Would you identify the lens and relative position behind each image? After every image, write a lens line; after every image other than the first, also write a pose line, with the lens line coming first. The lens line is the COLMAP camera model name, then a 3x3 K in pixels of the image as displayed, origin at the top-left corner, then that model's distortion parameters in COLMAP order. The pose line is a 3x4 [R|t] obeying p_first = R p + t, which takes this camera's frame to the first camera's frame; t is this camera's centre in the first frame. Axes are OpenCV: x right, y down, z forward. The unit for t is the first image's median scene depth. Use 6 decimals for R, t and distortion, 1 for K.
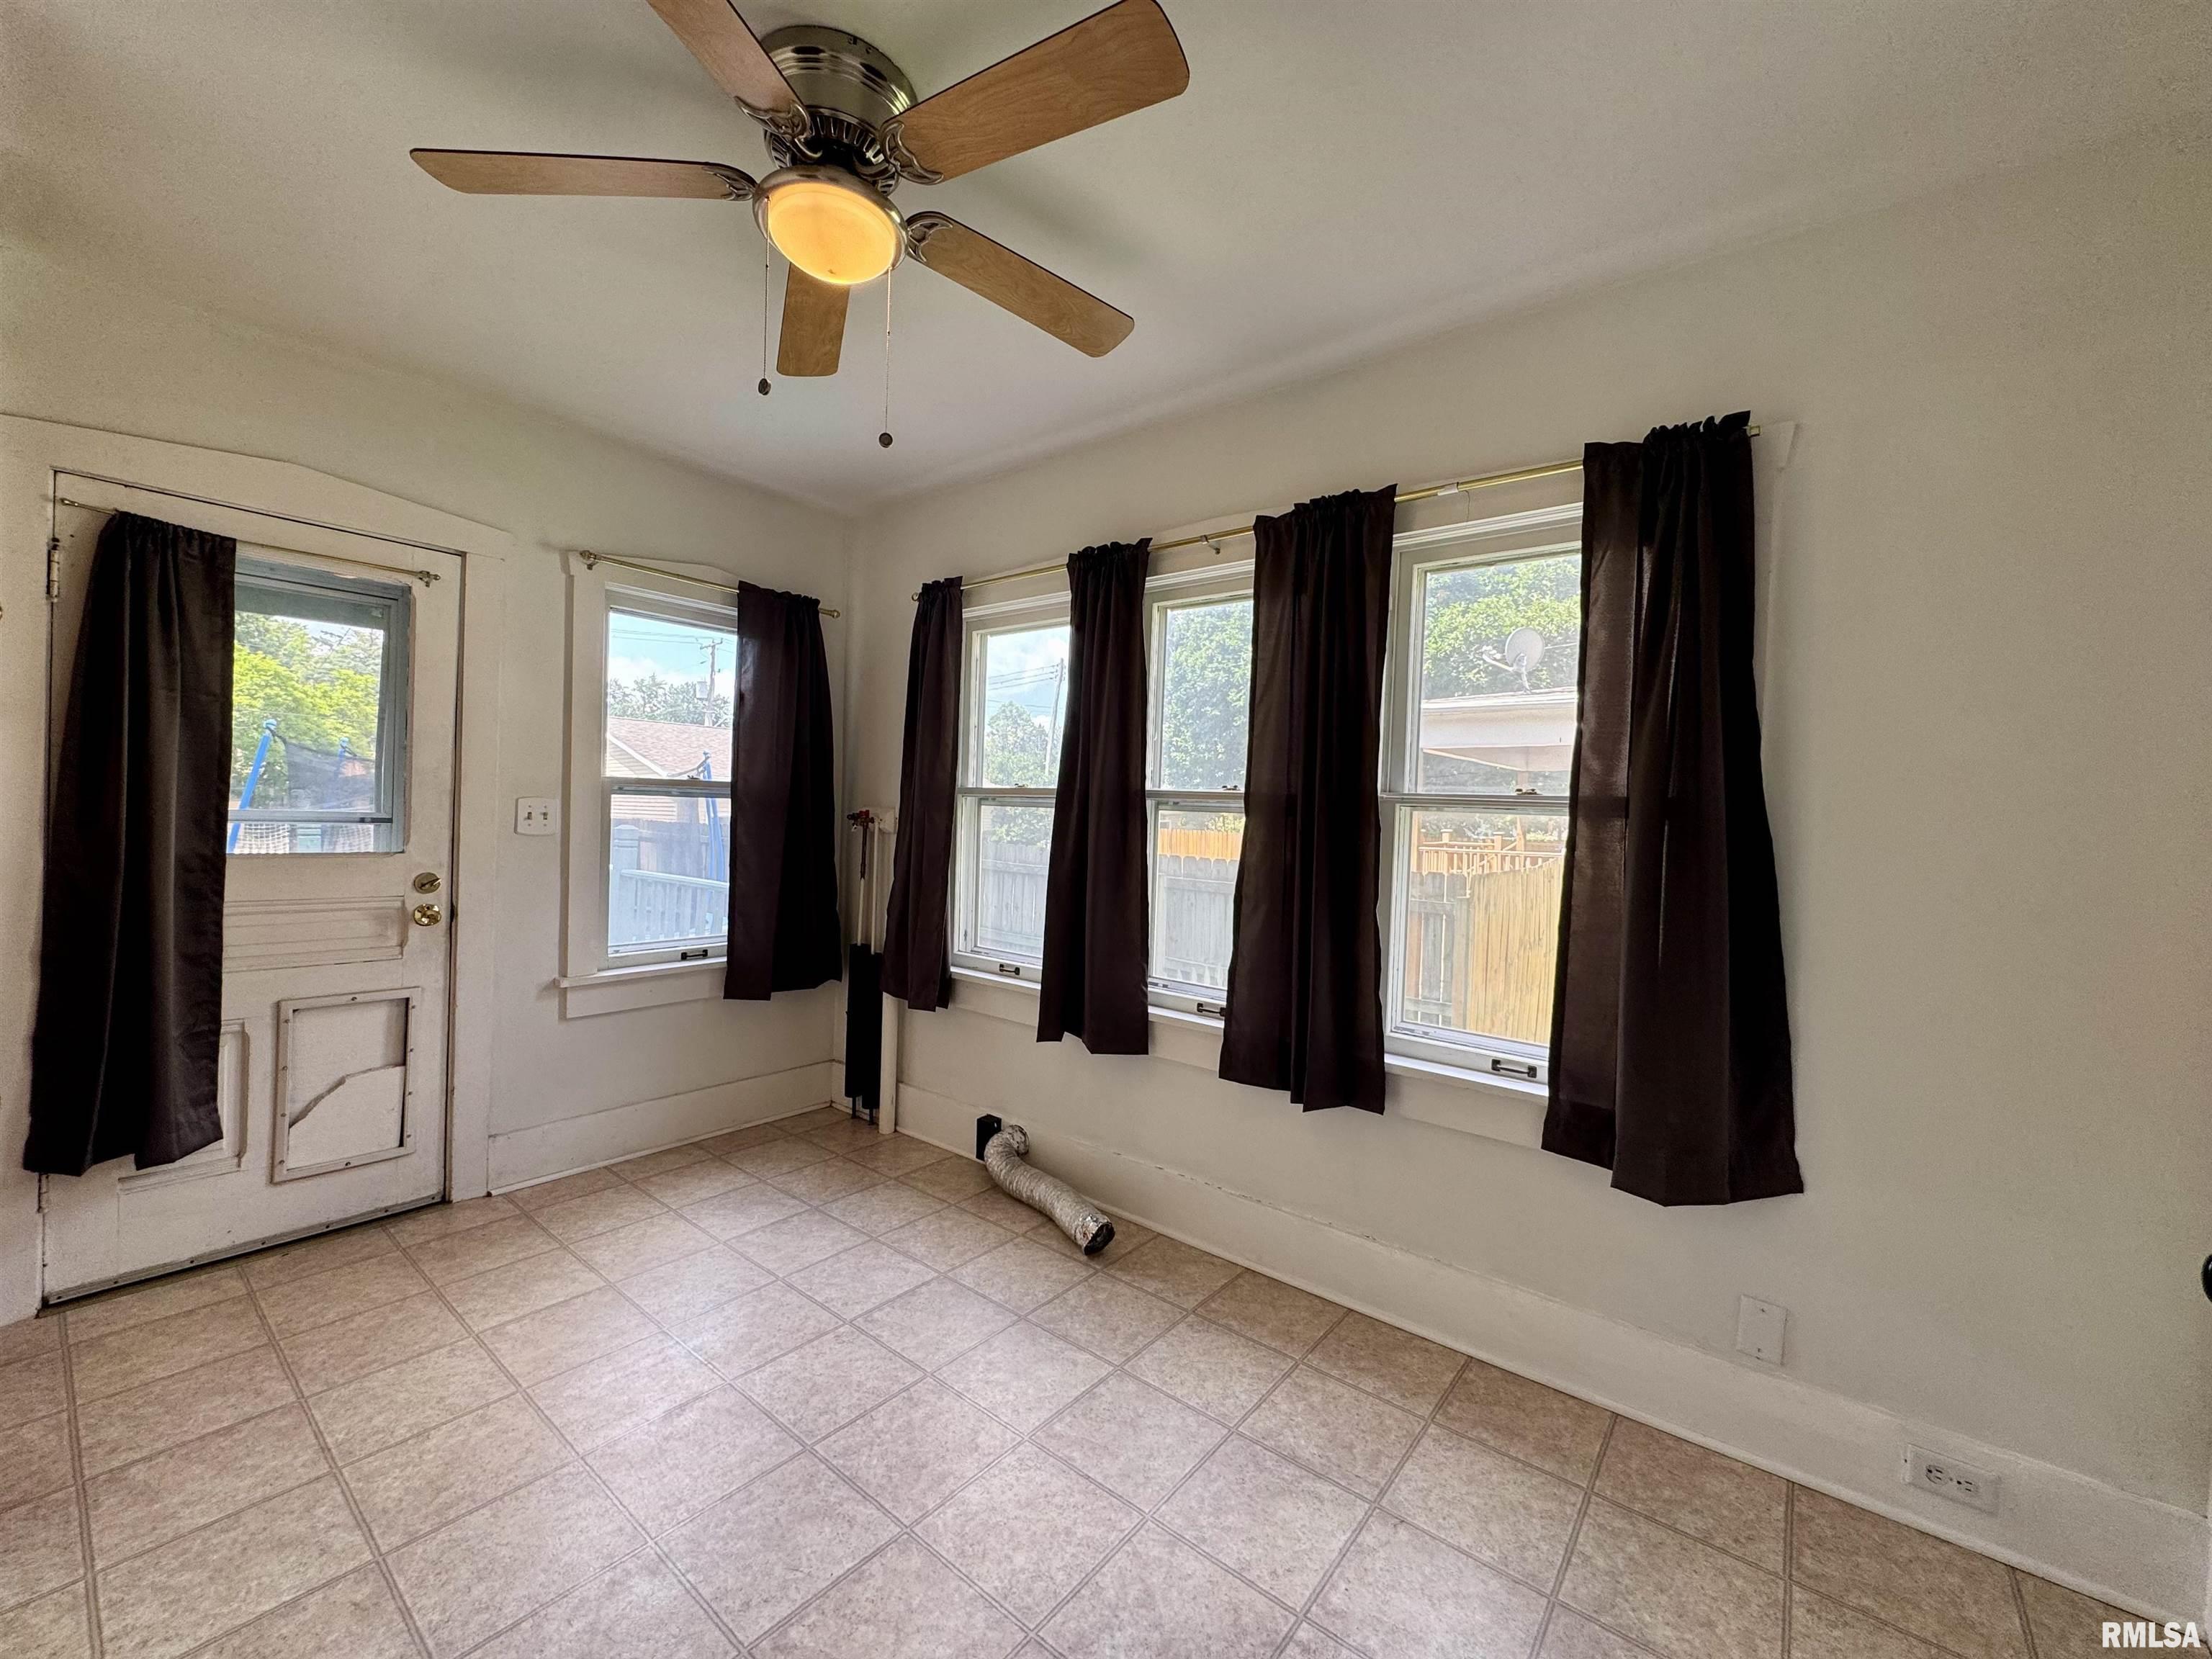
lens RADIAL K [[882.6, 0, 1106.7], [0, 882.6, 826.3], [0, 0, 1]] dist [-0.001878, -0.000010]
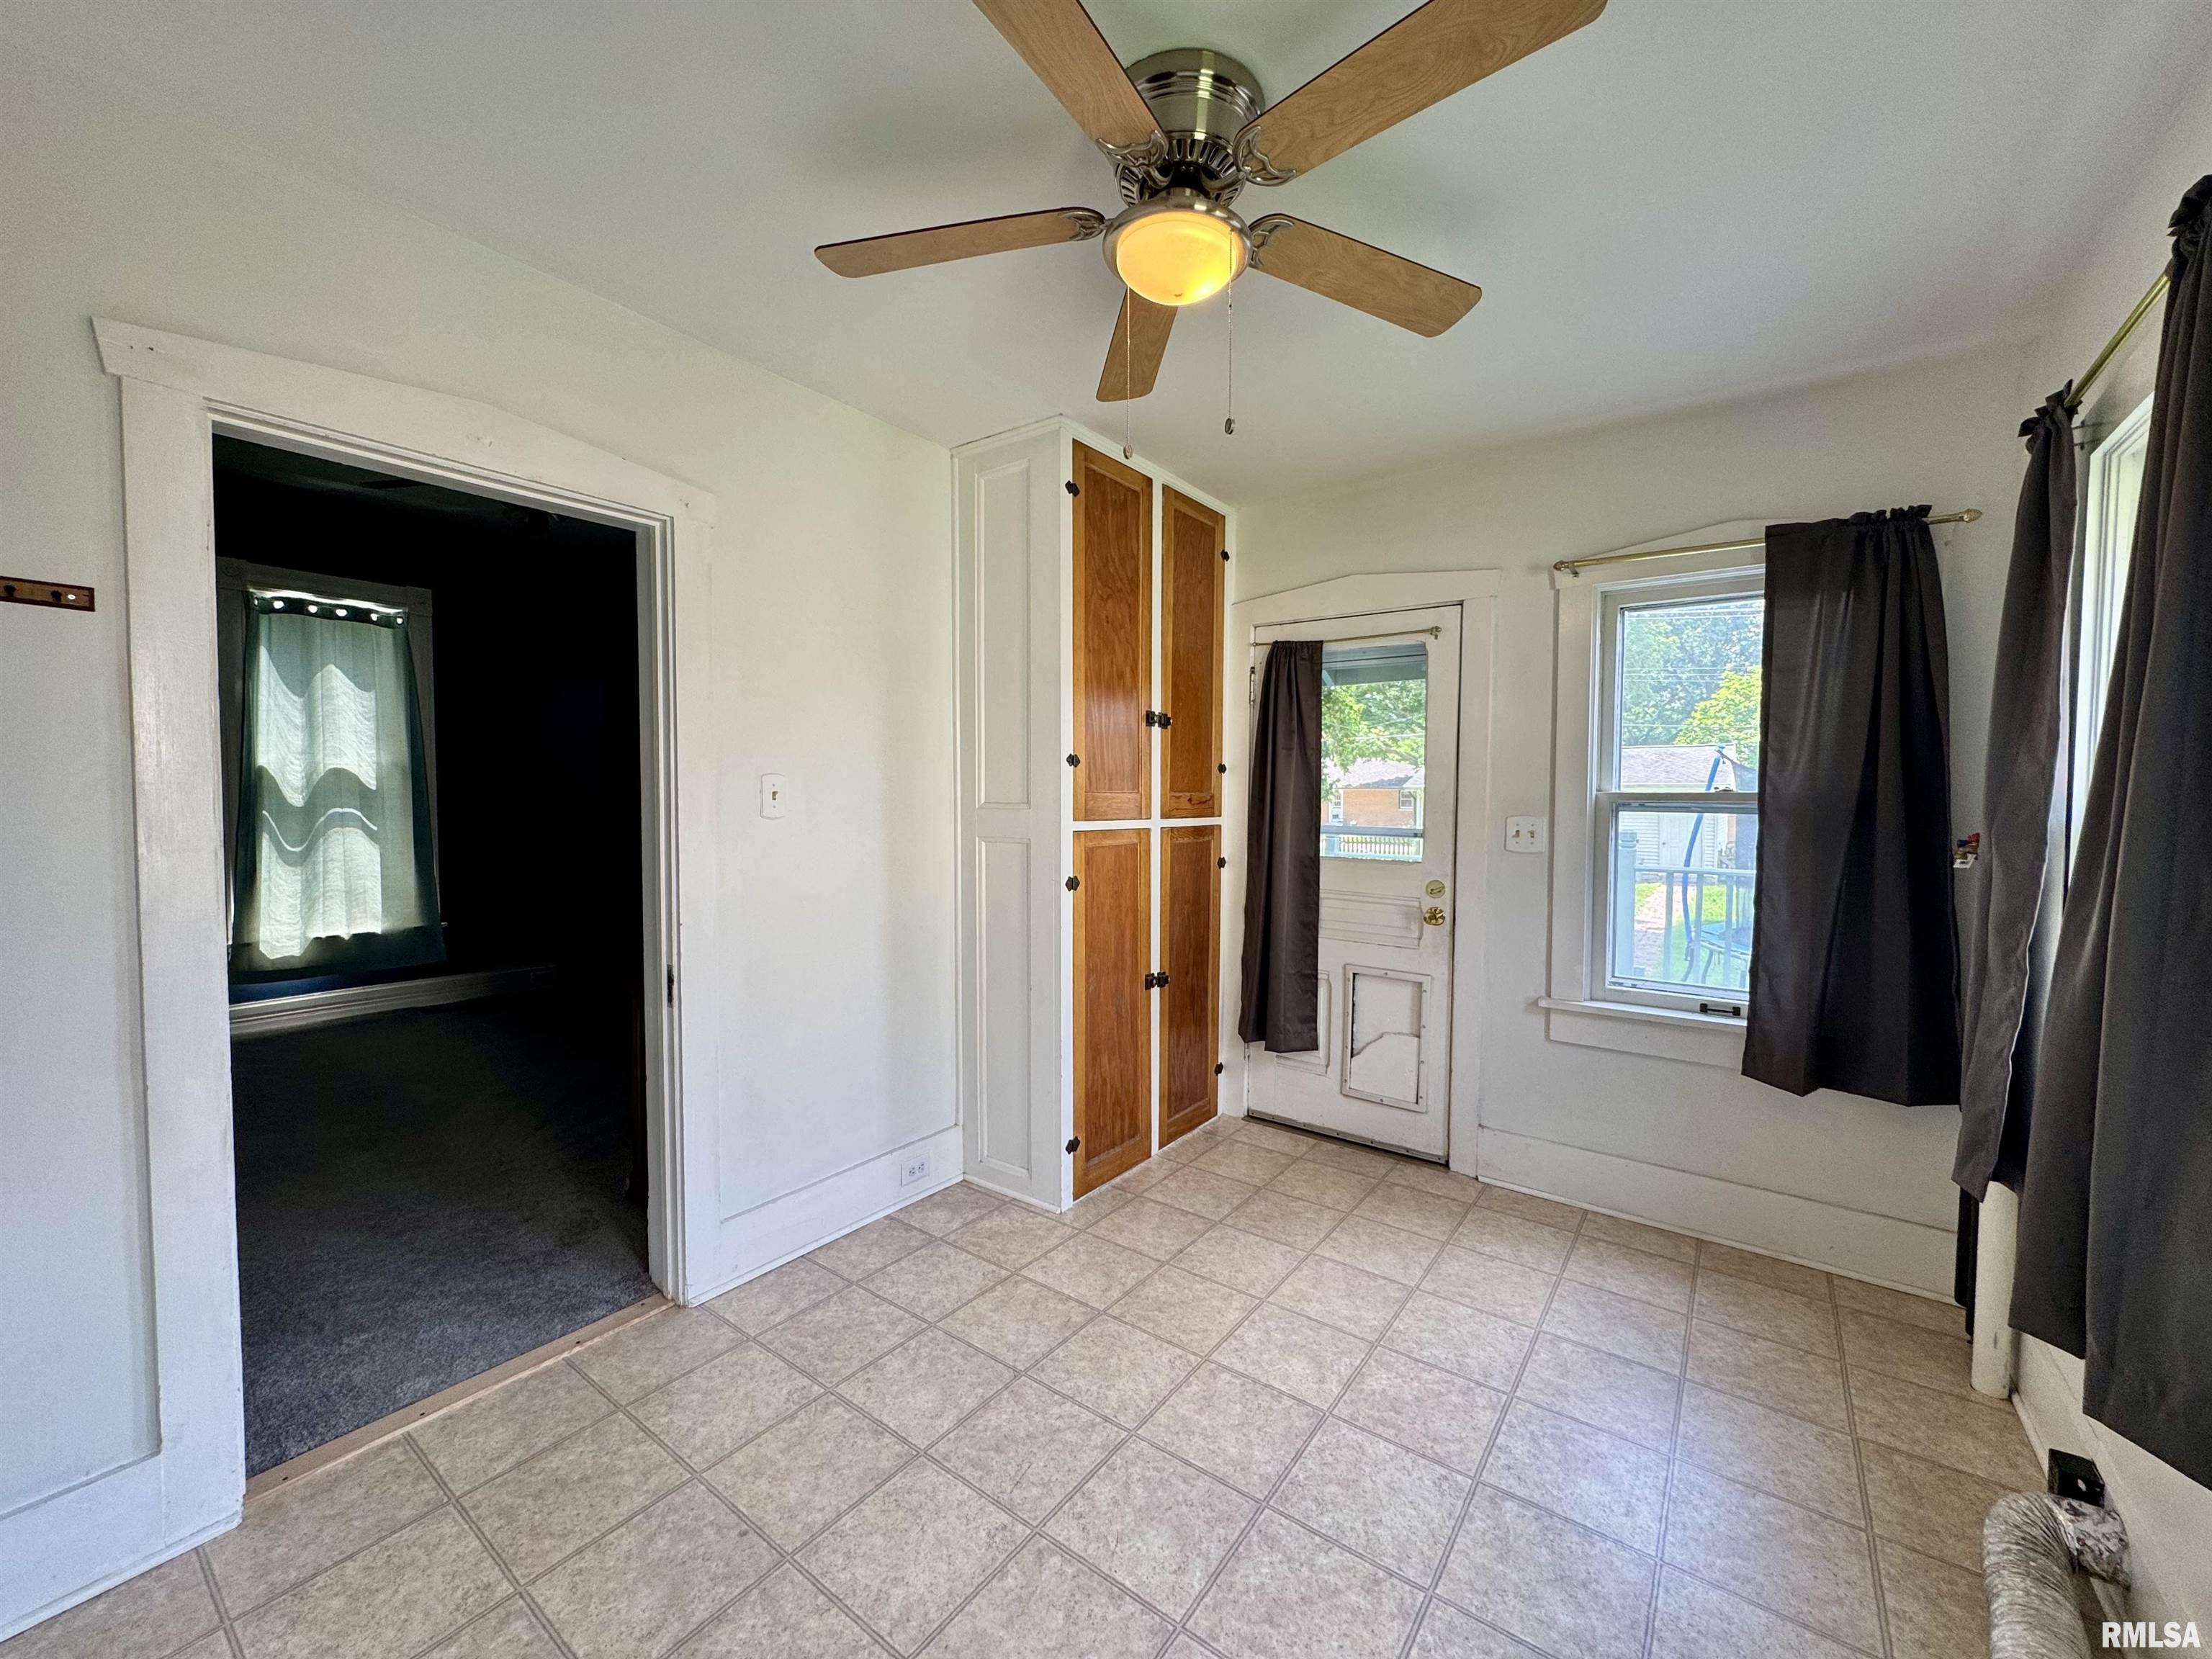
lens RADIAL K [[882.6, 0, 1106.7], [0, 882.6, 826.3], [0, 0, 1]] dist [-0.001878, -0.000010]
pose [[0.037461, 0.007867, -0.999267, 0.411642], [-0.022954, 0.999712, 0.007010, -0.019038], [0.999034, 0.022675, 0.037630, 0.535162]]
